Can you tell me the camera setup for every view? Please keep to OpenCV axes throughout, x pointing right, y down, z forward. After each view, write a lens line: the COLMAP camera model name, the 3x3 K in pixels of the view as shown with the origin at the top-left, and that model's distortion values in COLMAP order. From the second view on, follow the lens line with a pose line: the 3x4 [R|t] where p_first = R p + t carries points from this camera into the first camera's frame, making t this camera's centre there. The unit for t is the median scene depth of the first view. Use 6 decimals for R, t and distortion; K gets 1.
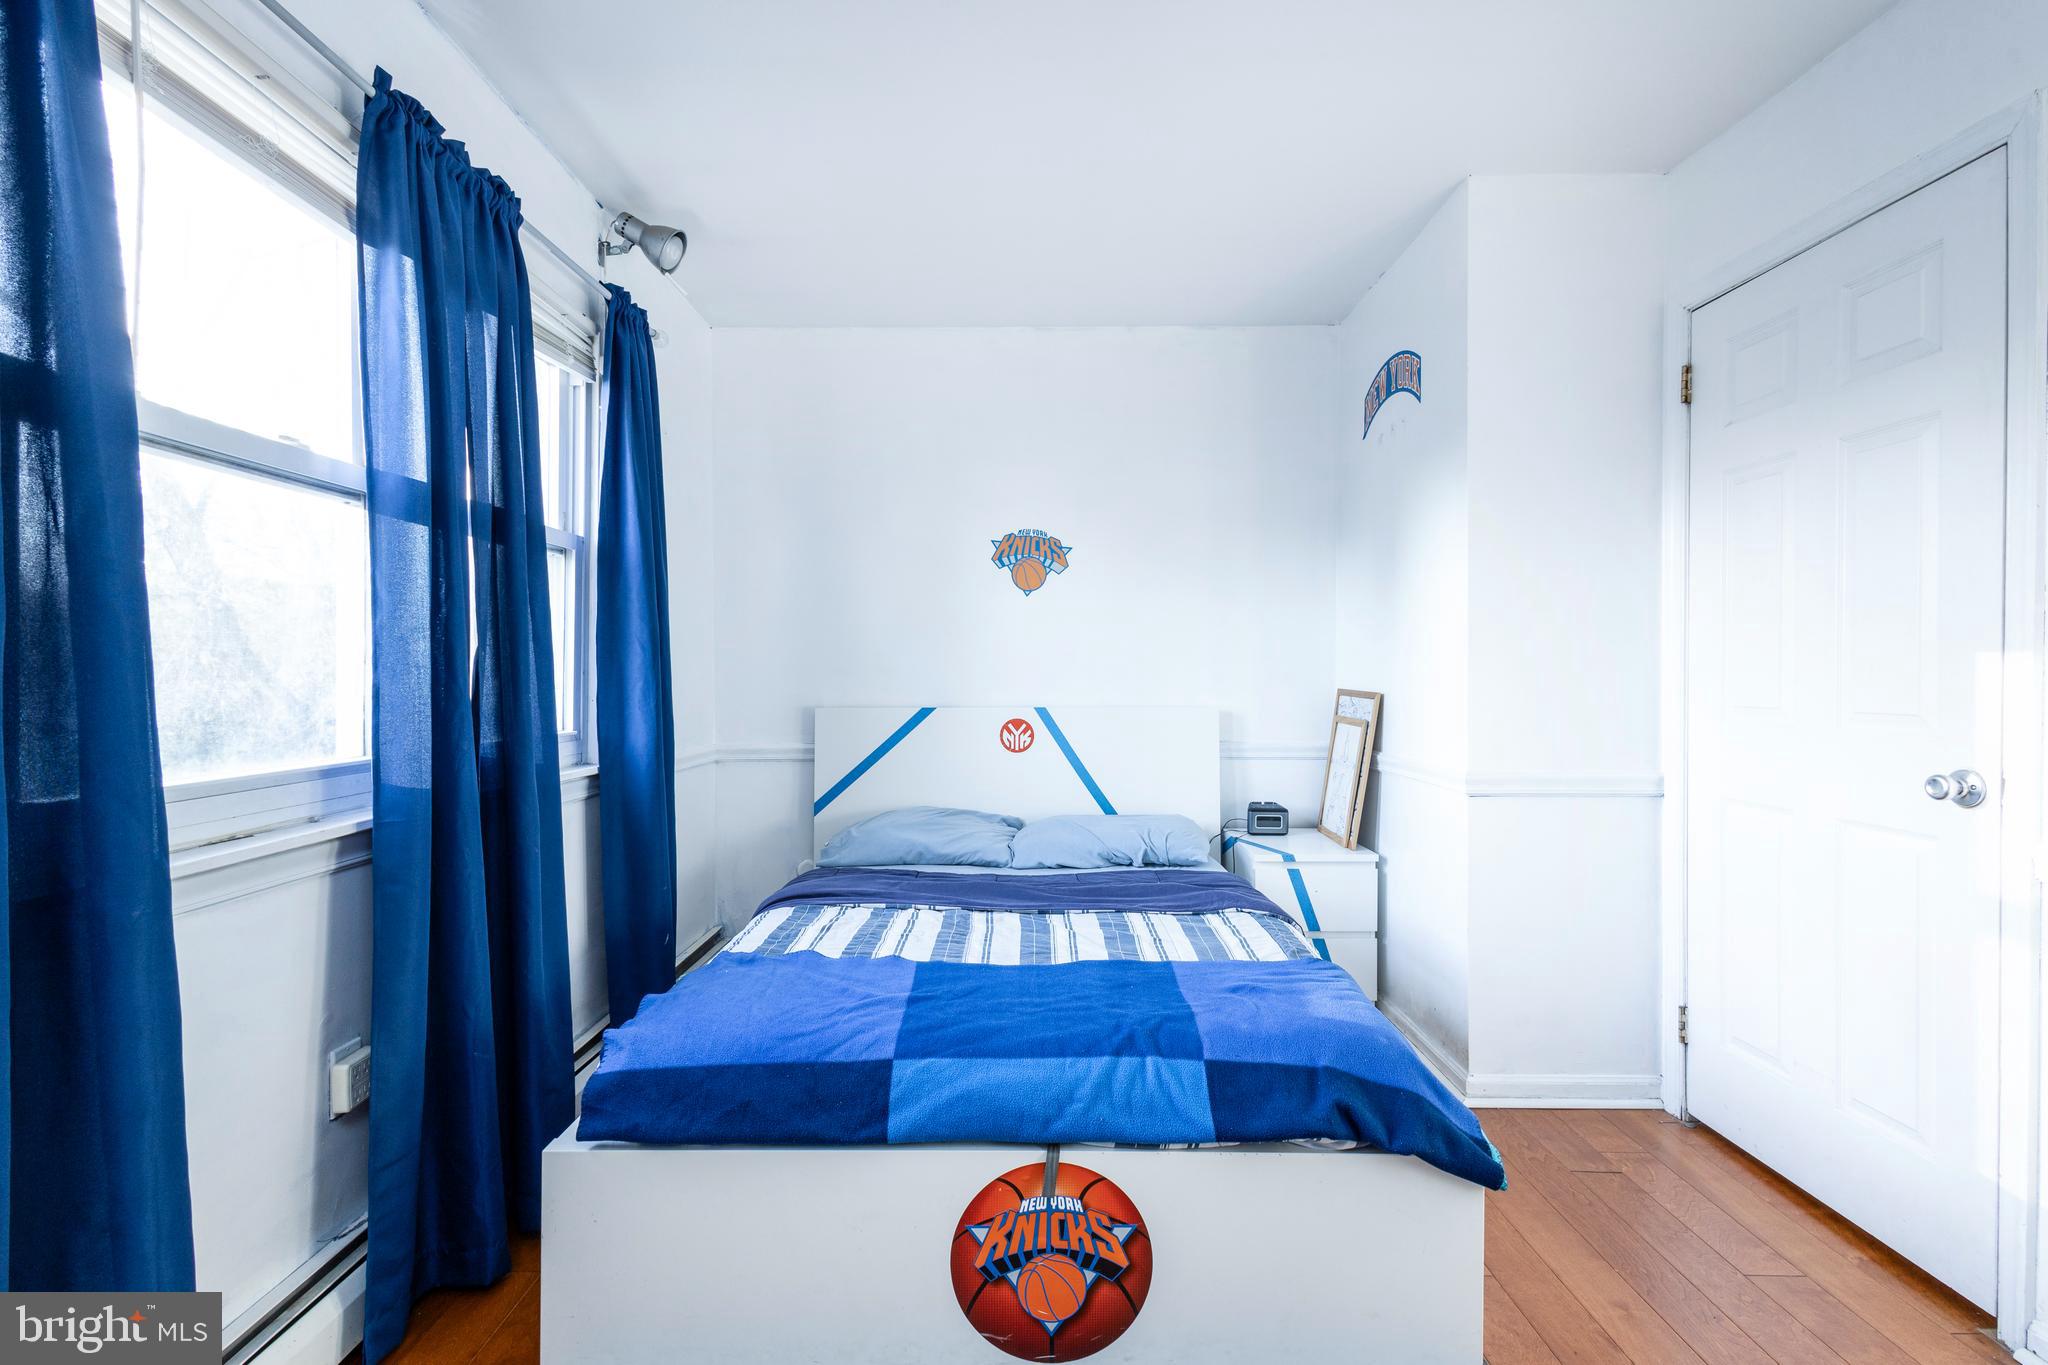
lens RADIAL K [[948.1, 0, 1008.2], [0, 948.1, 673.6], [0, 0, 1]] dist [0.008021, 0.000471]
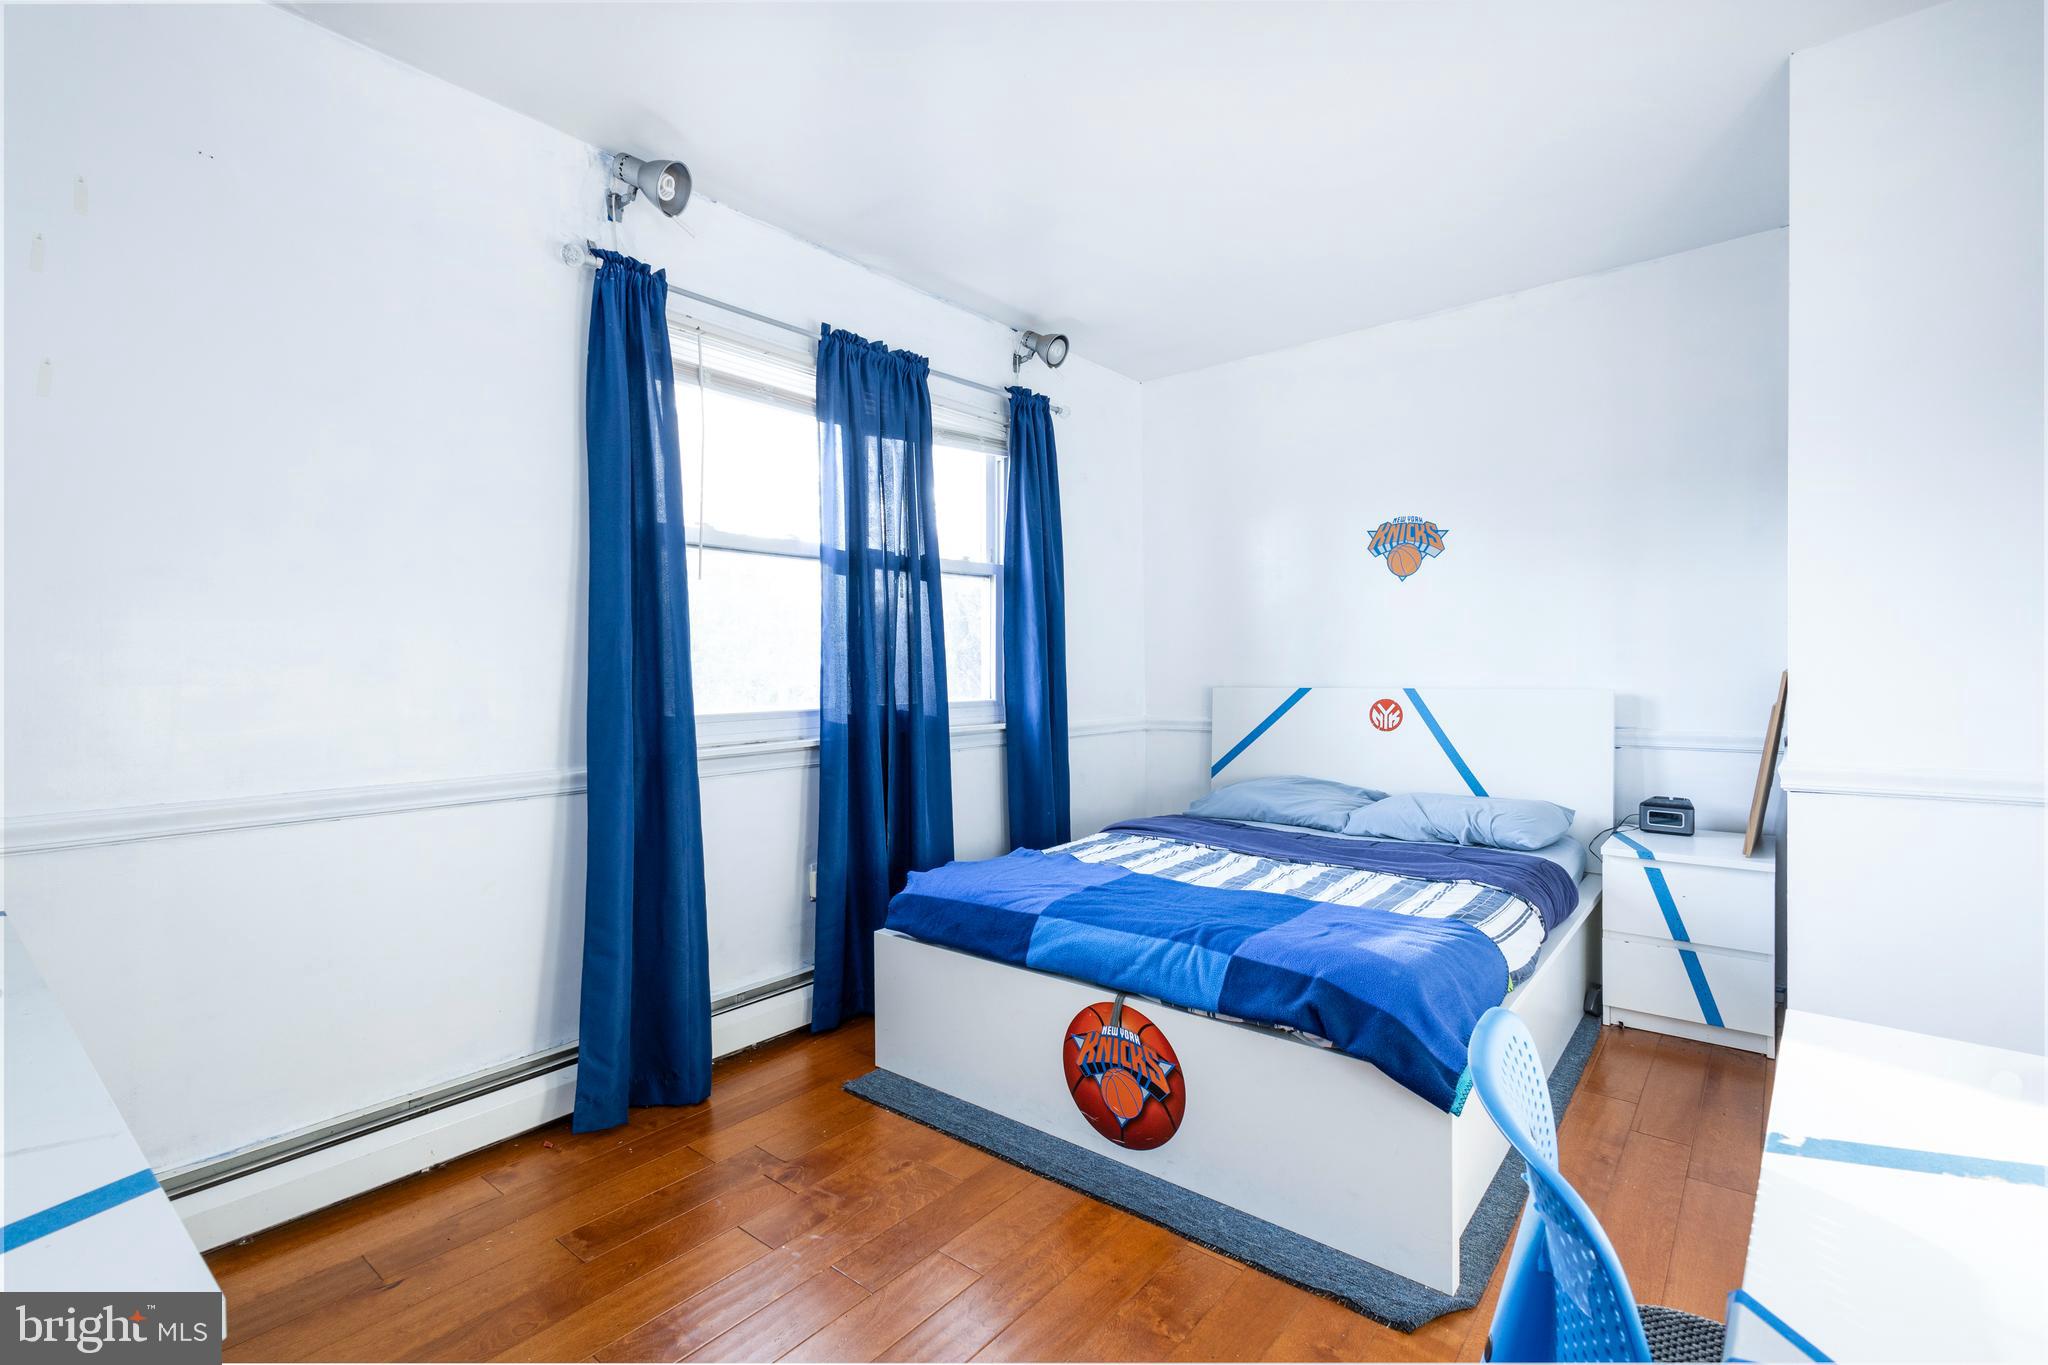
lens RADIAL K [[948.1, 0, 1008.2], [0, 948.1, 673.6], [0, 0, 1]] dist [0.008021, 0.000471]
pose [[0.766145, -0.001825, -0.642665, 0.792144], [0.008760, 0.999933, 0.007604, 0.016697], [0.642608, -0.011455, 0.766109, -0.163489]]
